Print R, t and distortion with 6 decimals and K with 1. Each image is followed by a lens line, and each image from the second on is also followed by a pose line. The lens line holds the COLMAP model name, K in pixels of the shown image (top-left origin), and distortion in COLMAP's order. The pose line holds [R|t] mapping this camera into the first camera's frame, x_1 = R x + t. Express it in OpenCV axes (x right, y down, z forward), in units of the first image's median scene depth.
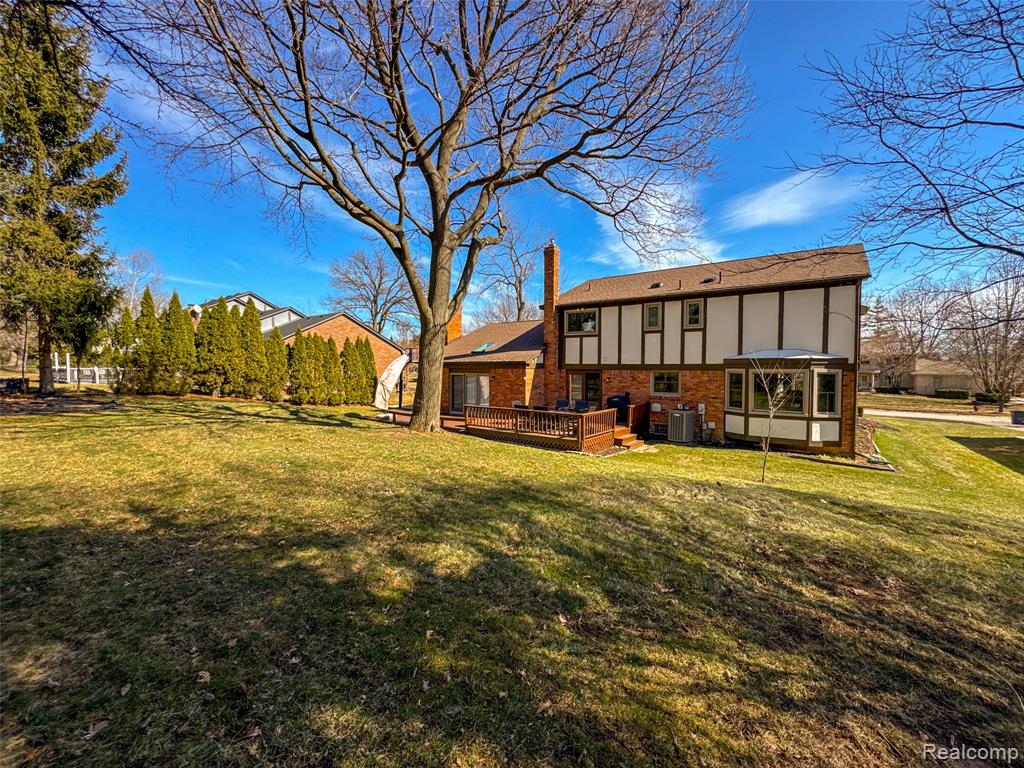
lens RADIAL K [[419.5, 0, 534.7], [0, 419.5, 373.2], [0, 0, 1]] dist [0.003842, -0.005083]
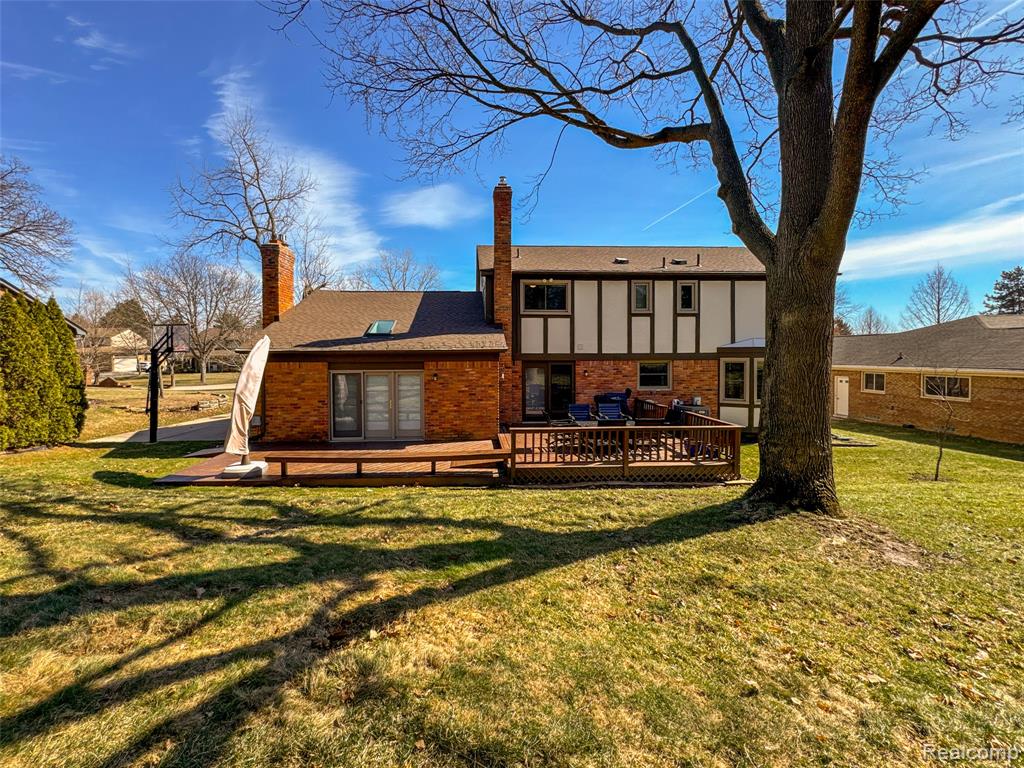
lens RADIAL K [[419.5, 0, 446.9], [0, 419.5, 363.1], [0, 0, 1]] dist [0.003842, -0.005083]
pose [[0.786316, -0.021821, 0.617439, -0.545408], [0.017516, 0.999762, 0.013025, -0.020084], [-0.617576, 0.000574, 0.786511, 0.581253]]
